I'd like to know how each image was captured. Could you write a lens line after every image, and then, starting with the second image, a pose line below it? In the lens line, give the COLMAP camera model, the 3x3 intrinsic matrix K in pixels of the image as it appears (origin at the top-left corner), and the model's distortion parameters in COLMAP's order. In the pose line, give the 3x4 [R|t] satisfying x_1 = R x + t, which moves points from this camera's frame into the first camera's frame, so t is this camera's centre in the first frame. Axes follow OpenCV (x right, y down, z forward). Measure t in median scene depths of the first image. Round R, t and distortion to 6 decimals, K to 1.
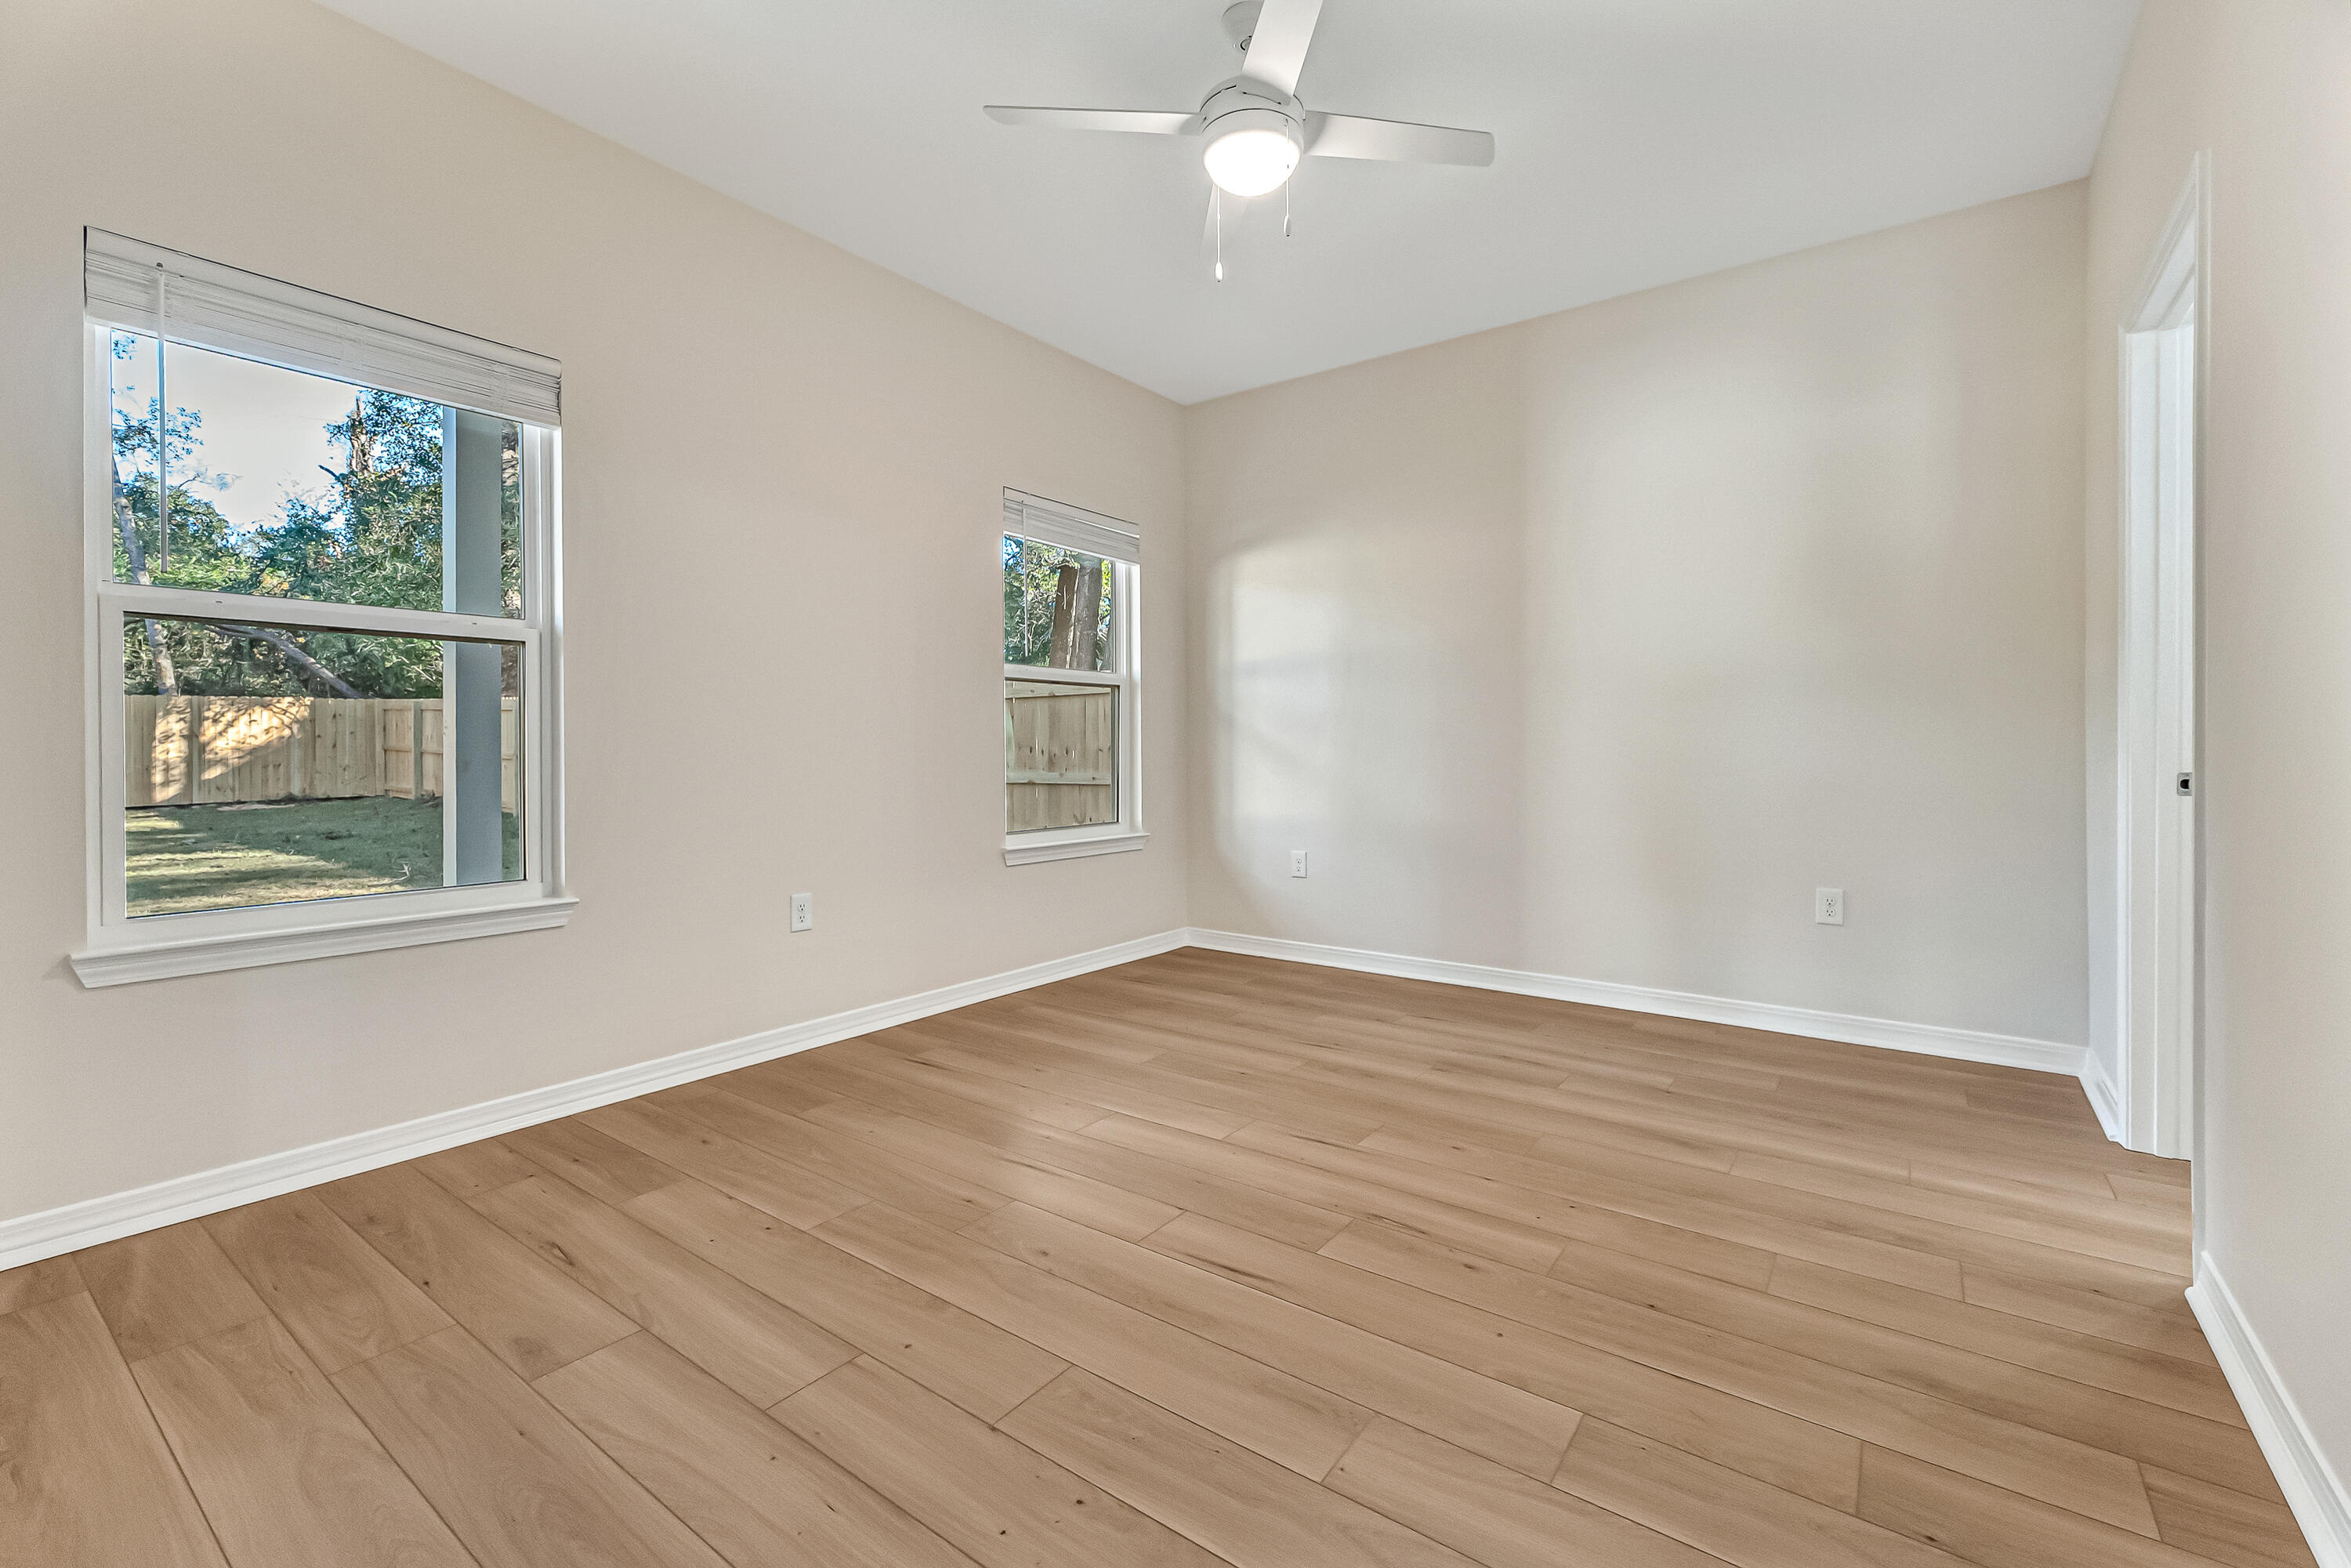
lens RADIAL K [[1000.5, 0, 1190.5], [0, 1000.5, 758.6], [0, 0, 1]] dist [0.002038, 0.000025]
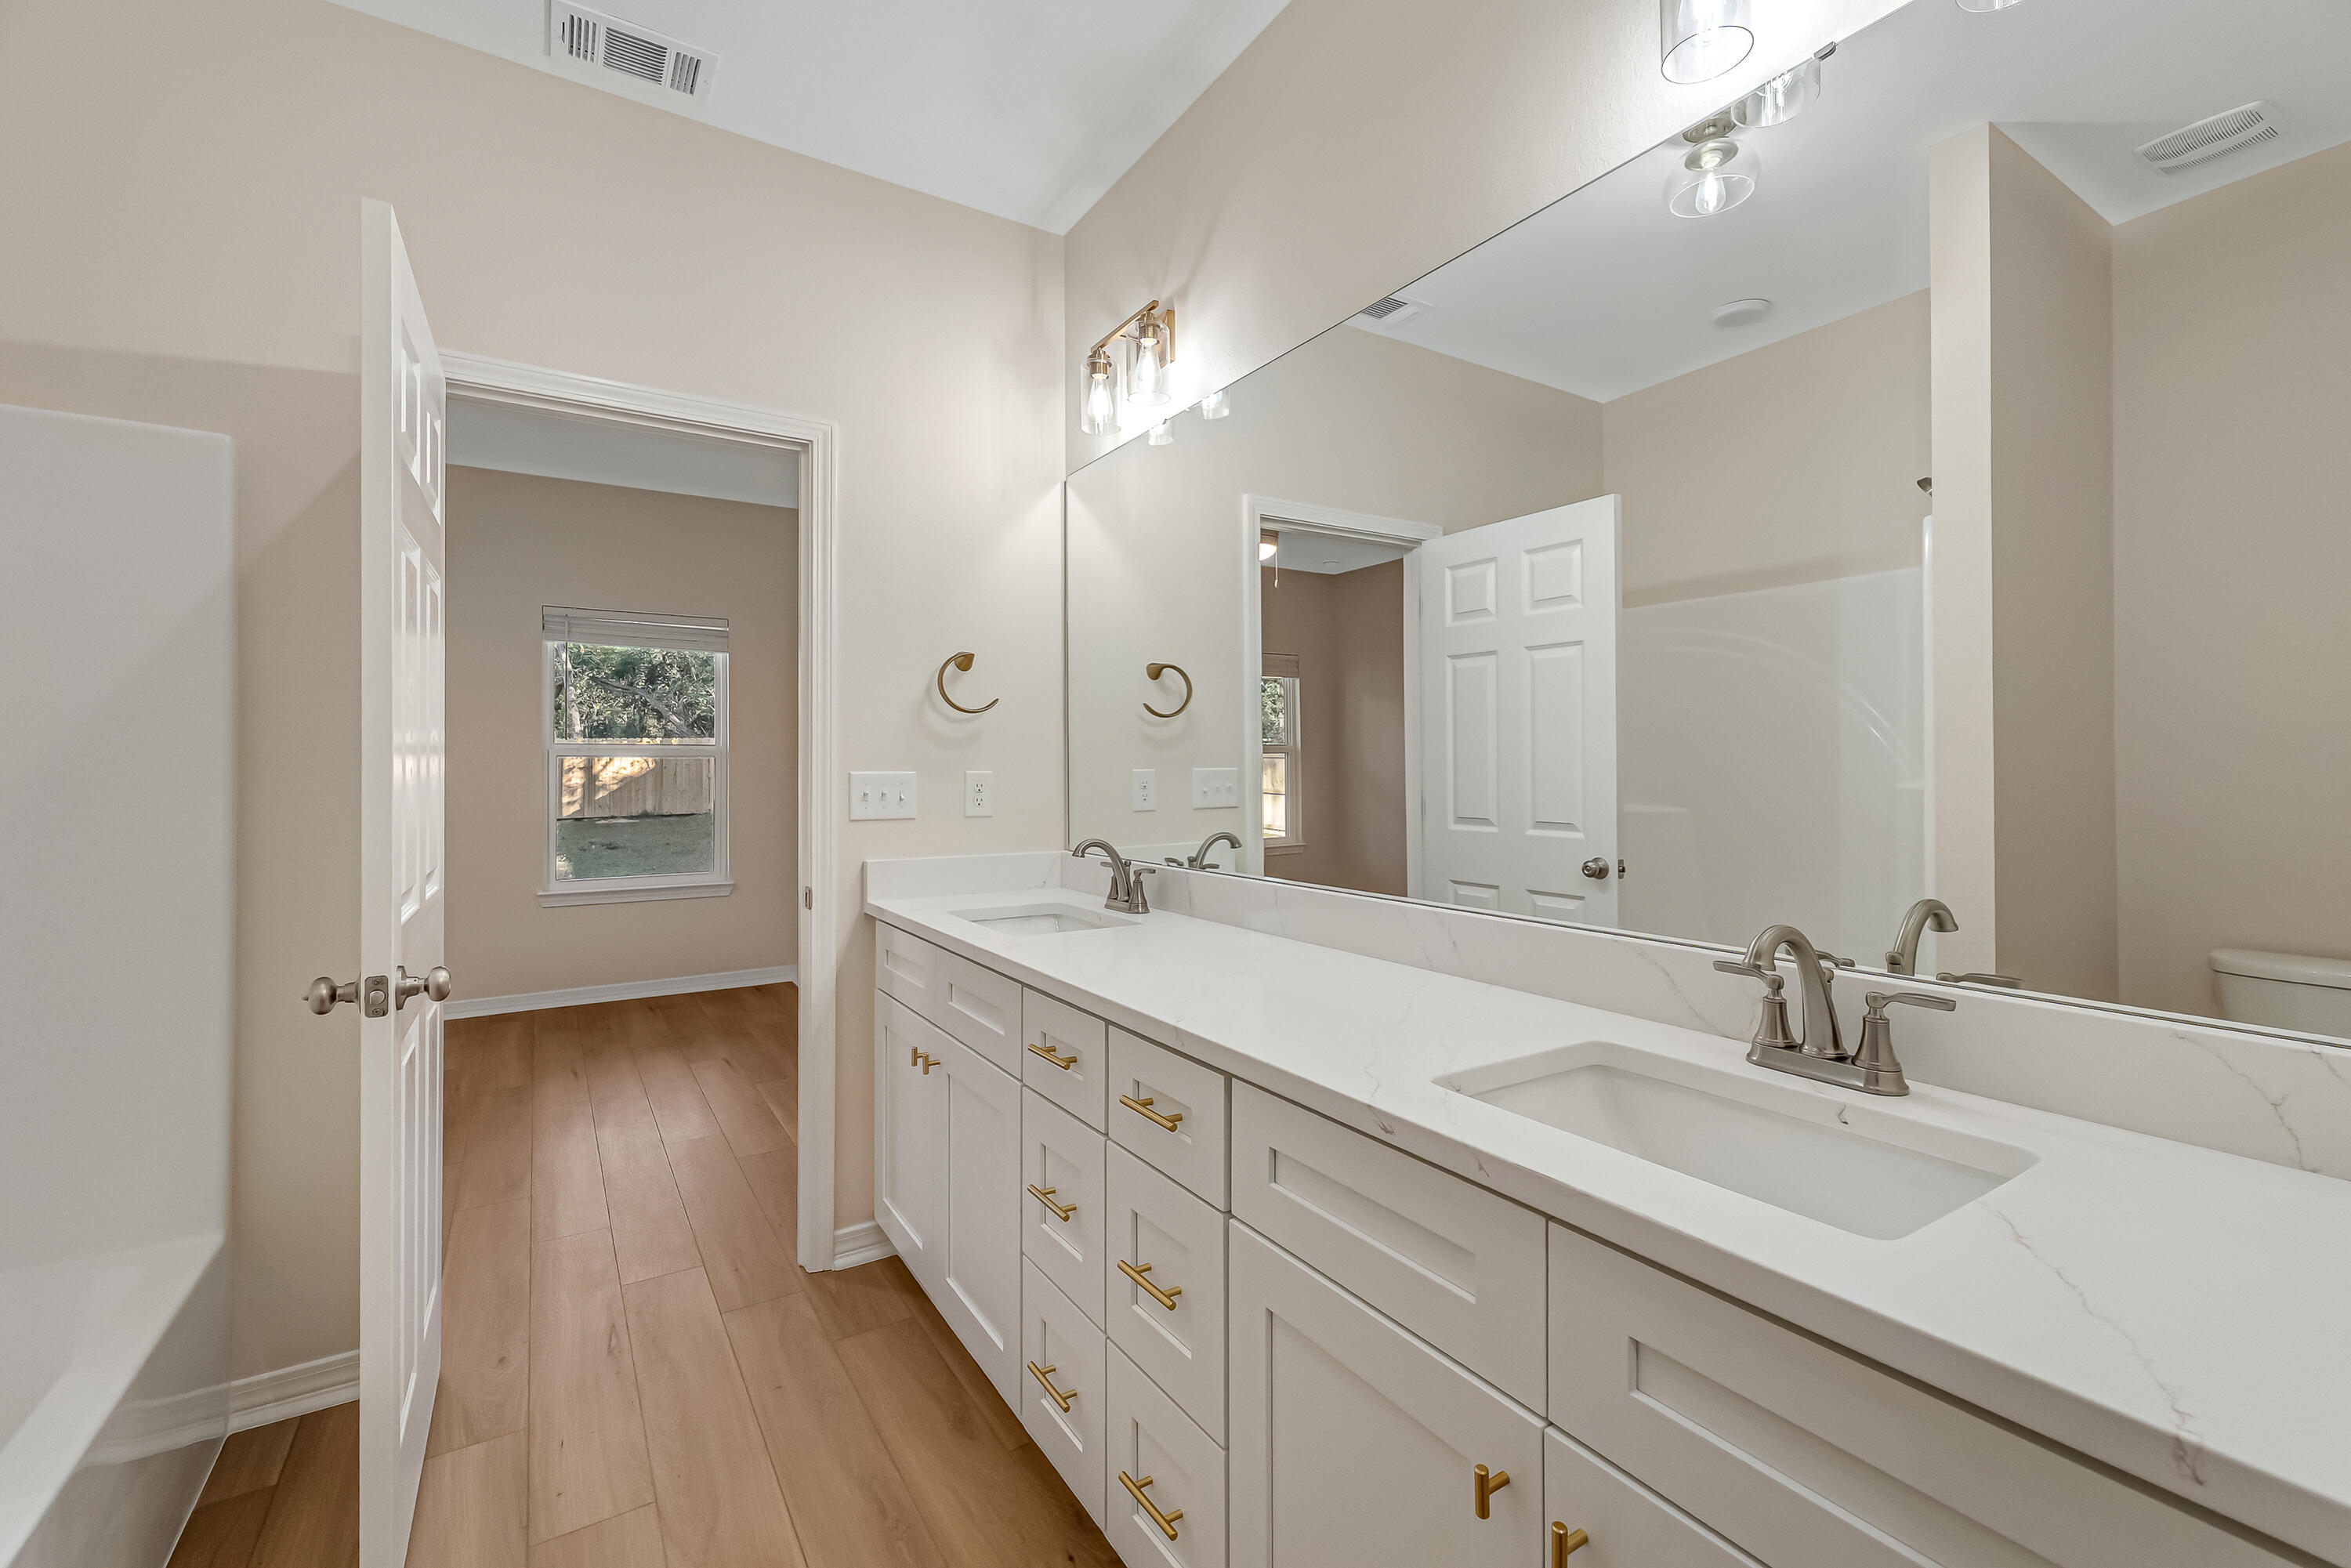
lens RADIAL K [[1007.7, 0, 1186.2], [0, 1007.7, 736.5], [0, 0, 1]] dist [0.003589, -0.000495]
pose [[0.930961, -0.018077, -0.364670, 1.357273], [0.004716, 0.999286, -0.037496, -0.055556], [0.365087, 0.033188, 0.930382, 0.056209]]
